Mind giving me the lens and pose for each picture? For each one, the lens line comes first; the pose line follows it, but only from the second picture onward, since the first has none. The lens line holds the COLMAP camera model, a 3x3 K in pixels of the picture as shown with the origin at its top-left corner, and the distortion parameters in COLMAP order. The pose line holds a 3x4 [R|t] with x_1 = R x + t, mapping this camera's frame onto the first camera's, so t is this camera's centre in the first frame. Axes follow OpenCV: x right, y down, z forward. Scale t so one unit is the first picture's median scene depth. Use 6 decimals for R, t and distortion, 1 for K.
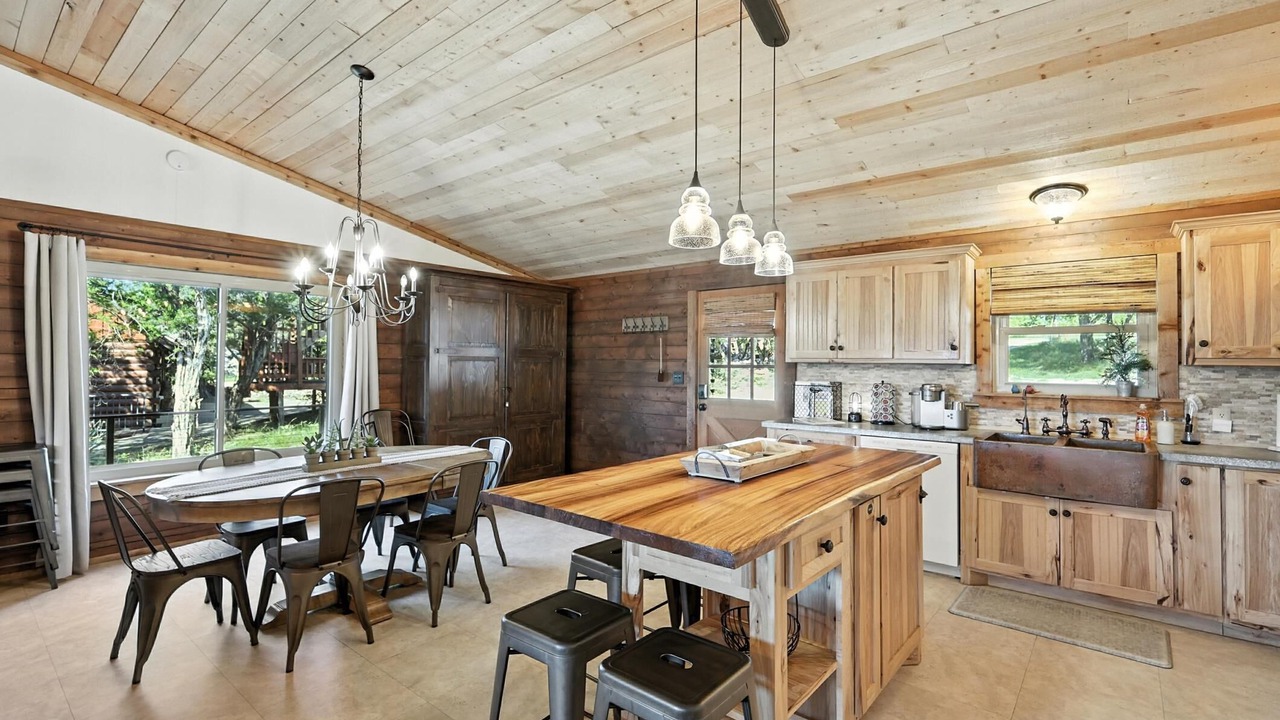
lens RADIAL K [[575.9, 0, 643.5], [0, 575.9, 353.0], [0, 0, 1]] dist [-0.000549, -0.000246]
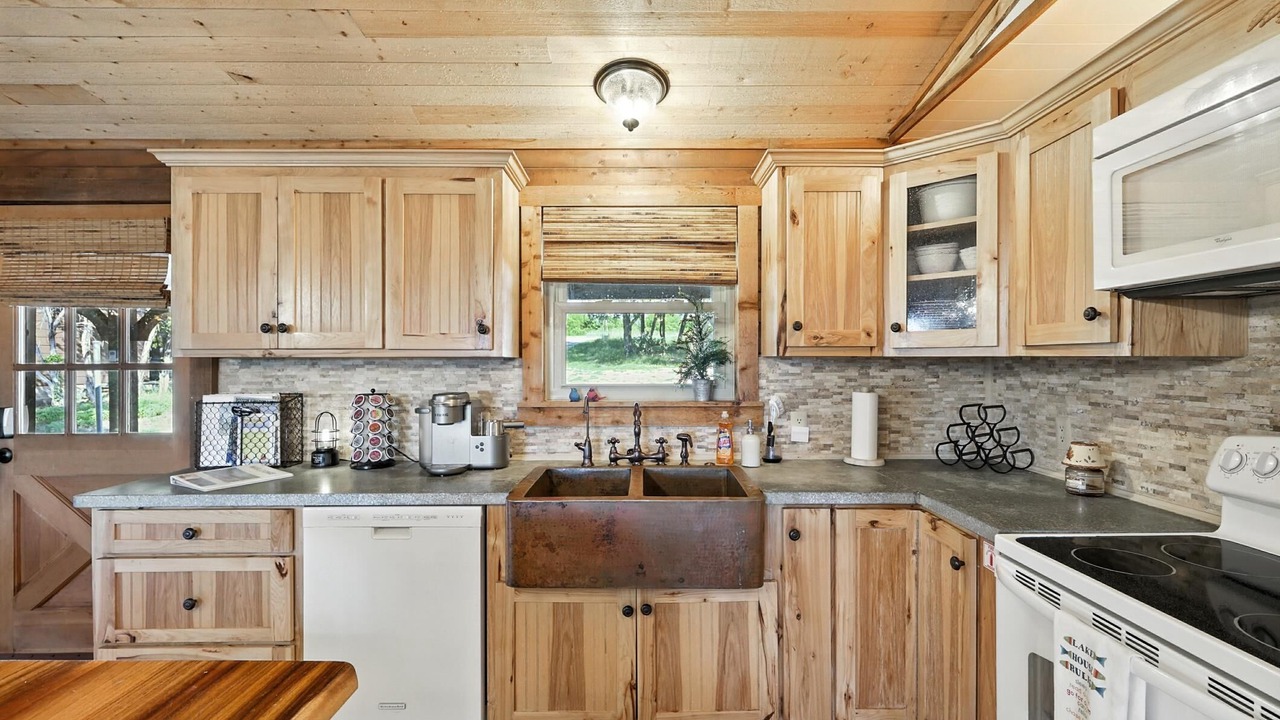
lens RADIAL K [[575.9, 0, 643.5], [0, 575.9, 353.0], [0, 0, 1]] dist [-0.000549, -0.000246]
pose [[0.773273, -0.002850, 0.634067, 0.320675], [-0.002253, 0.999971, 0.007242, 0.010722], [-0.634070, -0.007028, 0.773244, 0.488686]]
